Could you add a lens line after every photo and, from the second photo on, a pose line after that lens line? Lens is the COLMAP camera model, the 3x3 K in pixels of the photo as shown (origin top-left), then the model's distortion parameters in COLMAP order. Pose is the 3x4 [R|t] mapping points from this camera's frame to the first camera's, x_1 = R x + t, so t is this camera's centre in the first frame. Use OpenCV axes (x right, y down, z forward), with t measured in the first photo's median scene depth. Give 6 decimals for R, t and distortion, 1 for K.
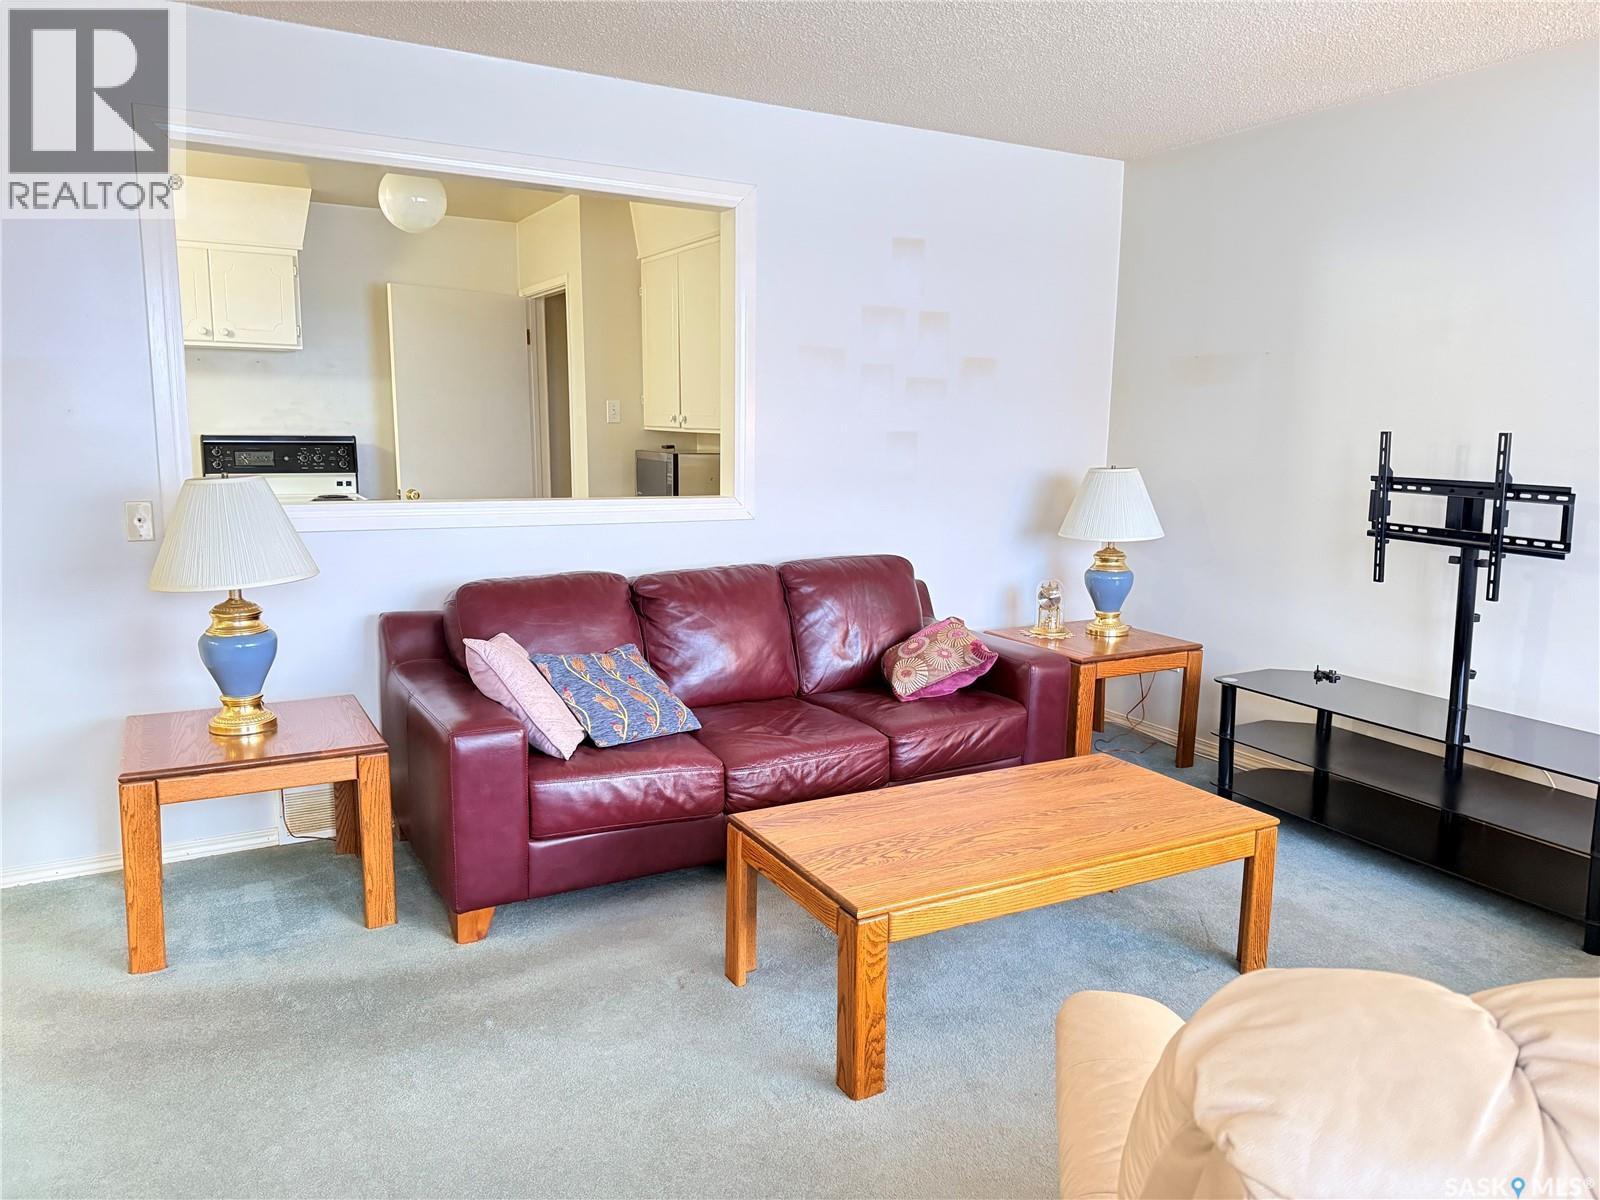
lens RADIAL K [[1143.5, 0, 818.3], [0, 1143.5, 602.2], [0, 0, 1]] dist [0.183651, -0.377898]
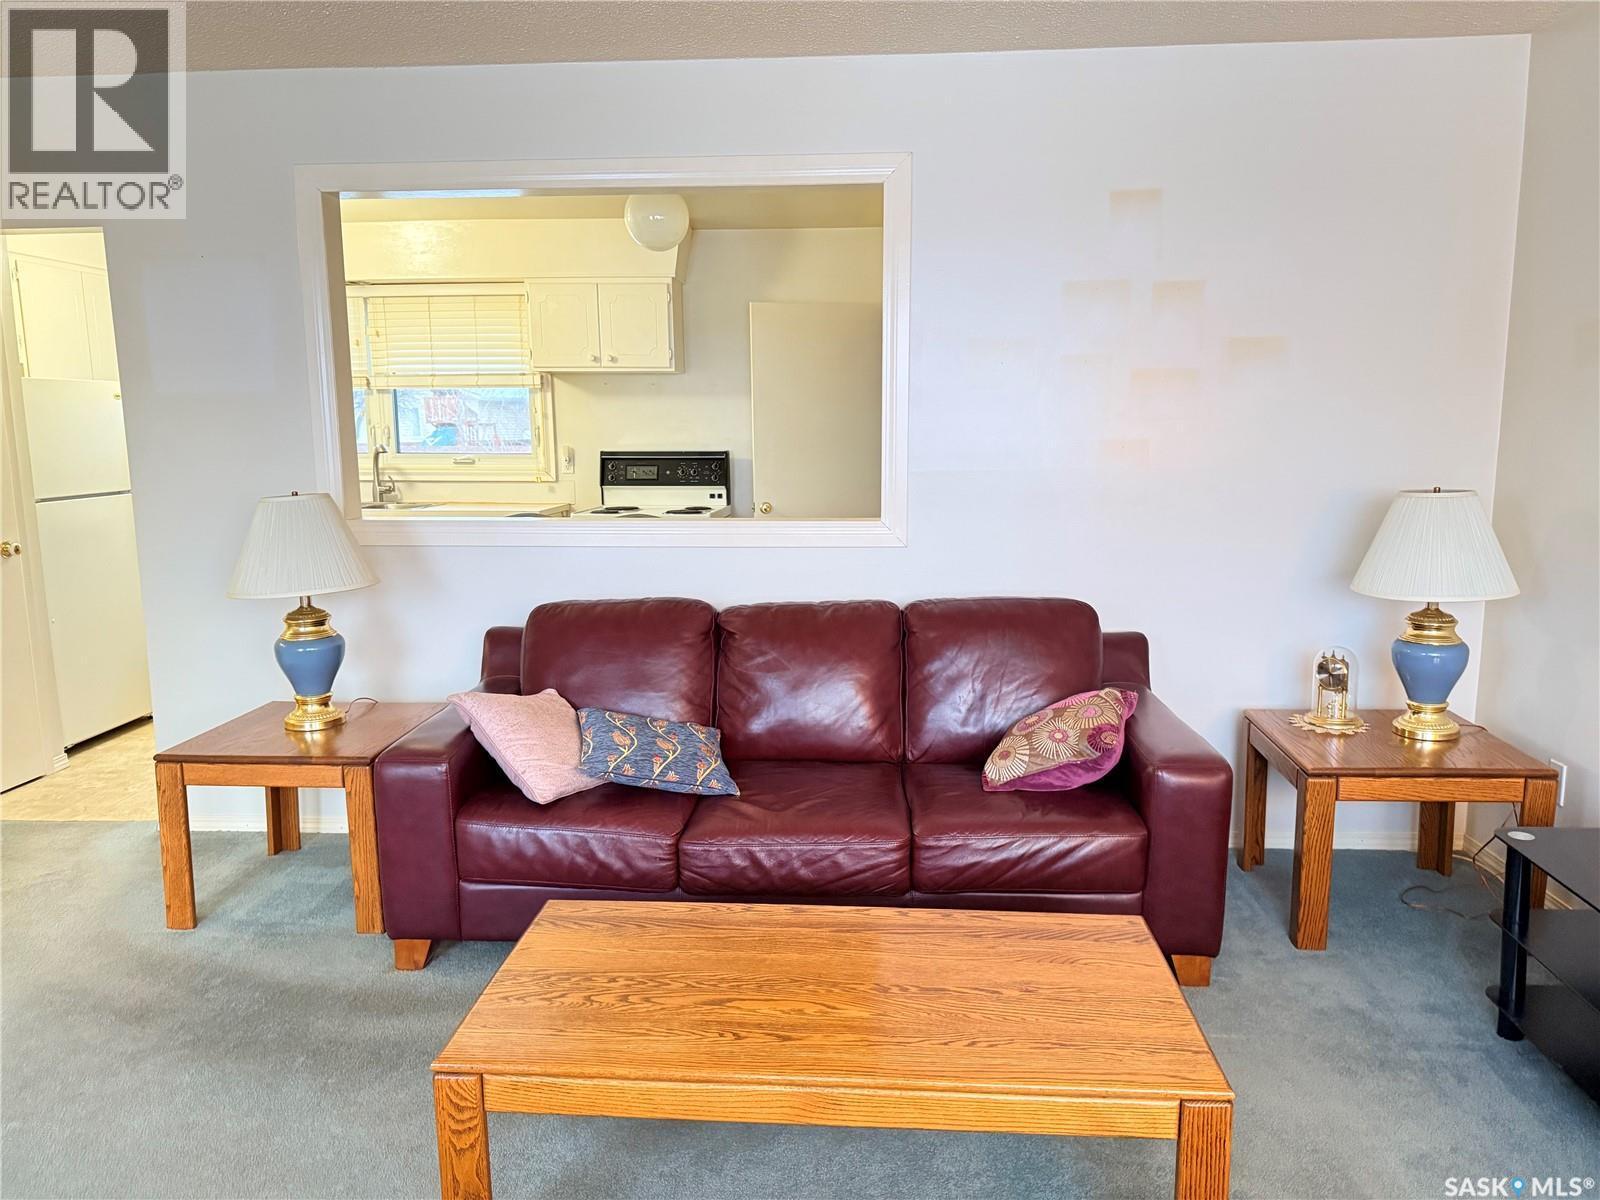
lens RADIAL K [[1143.5, 0, 818.3], [0, 1143.5, 602.2], [0, 0, 1]] dist [0.183651, -0.377898]
pose [[0.826534, 0.066437, -0.558952, 0.402866], [-0.067188, 0.997555, 0.019217, -0.047708], [0.558863, 0.021671, 0.828977, 0.283092]]
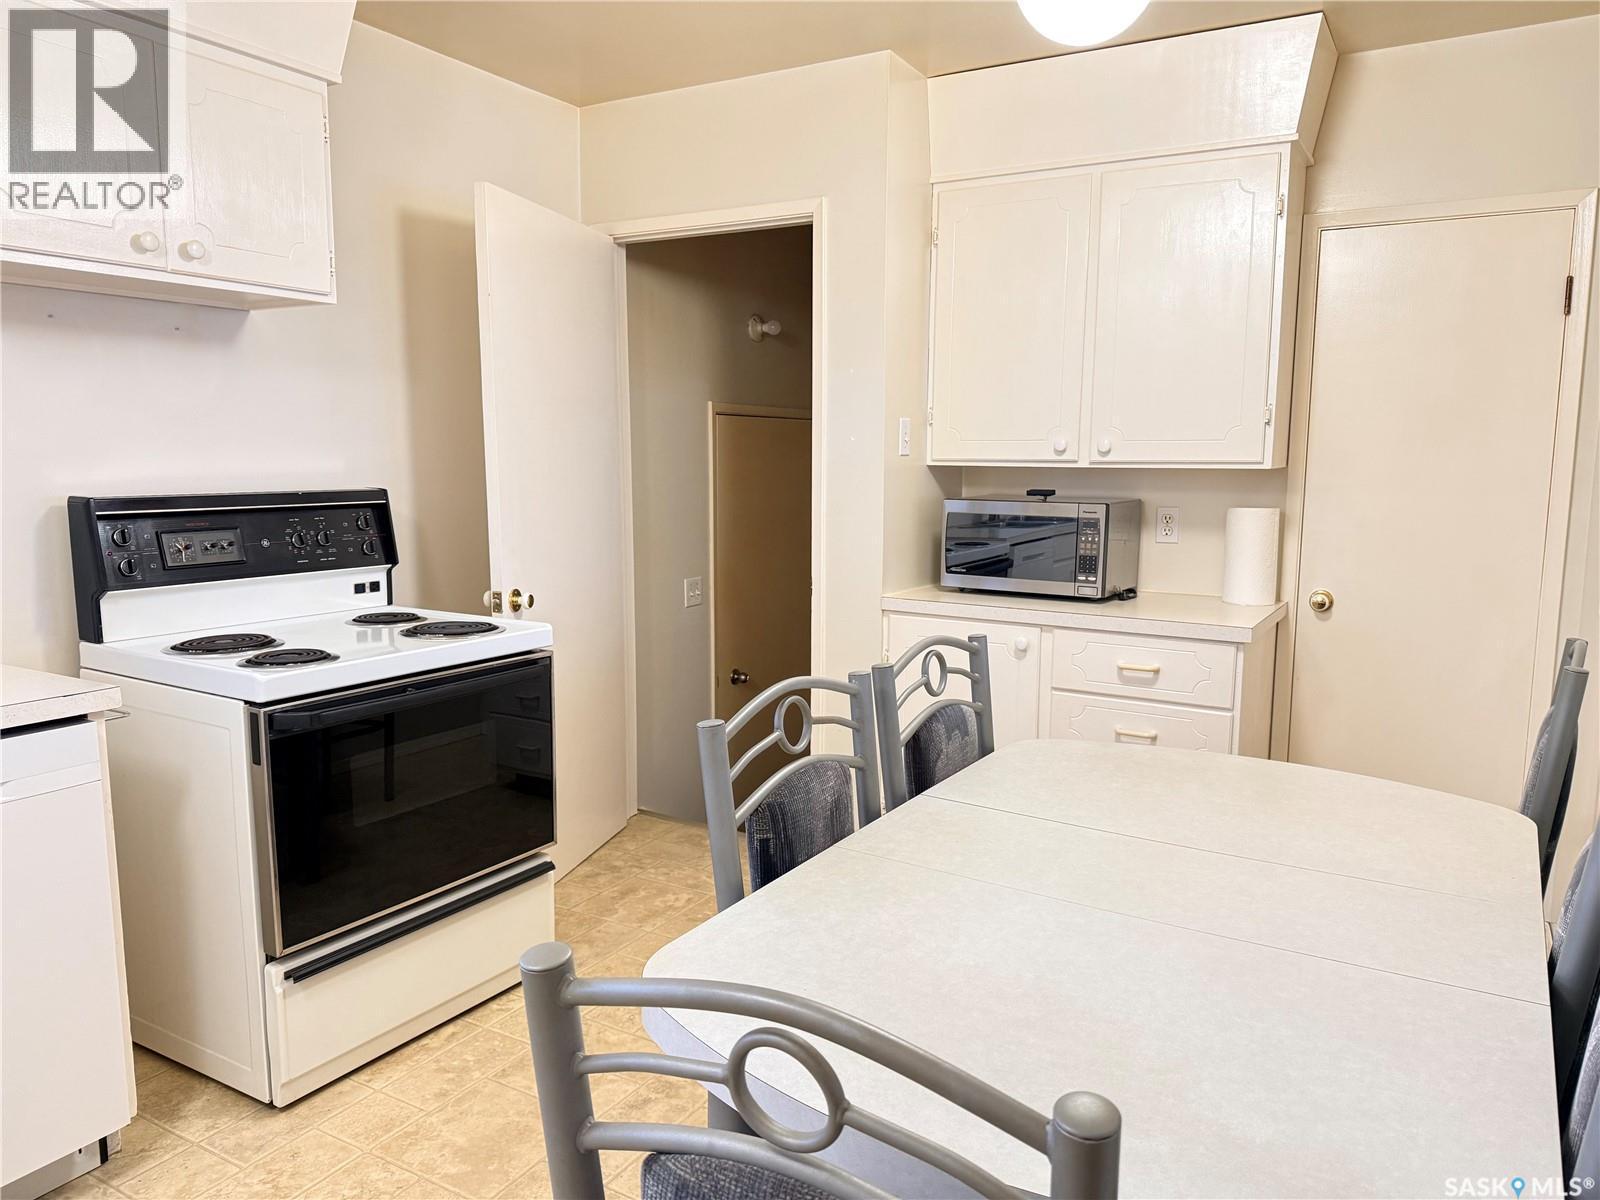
lens RADIAL K [[1143.5, 0, 818.3], [0, 1143.5, 602.2], [0, 0, 1]] dist [0.183651, -0.377898]
pose [[0.876314, -0.069493, 0.476701, -0.723354], [0.075973, 0.997094, 0.005694, -0.128613], [-0.475712, 0.031227, 0.879047, 0.743924]]
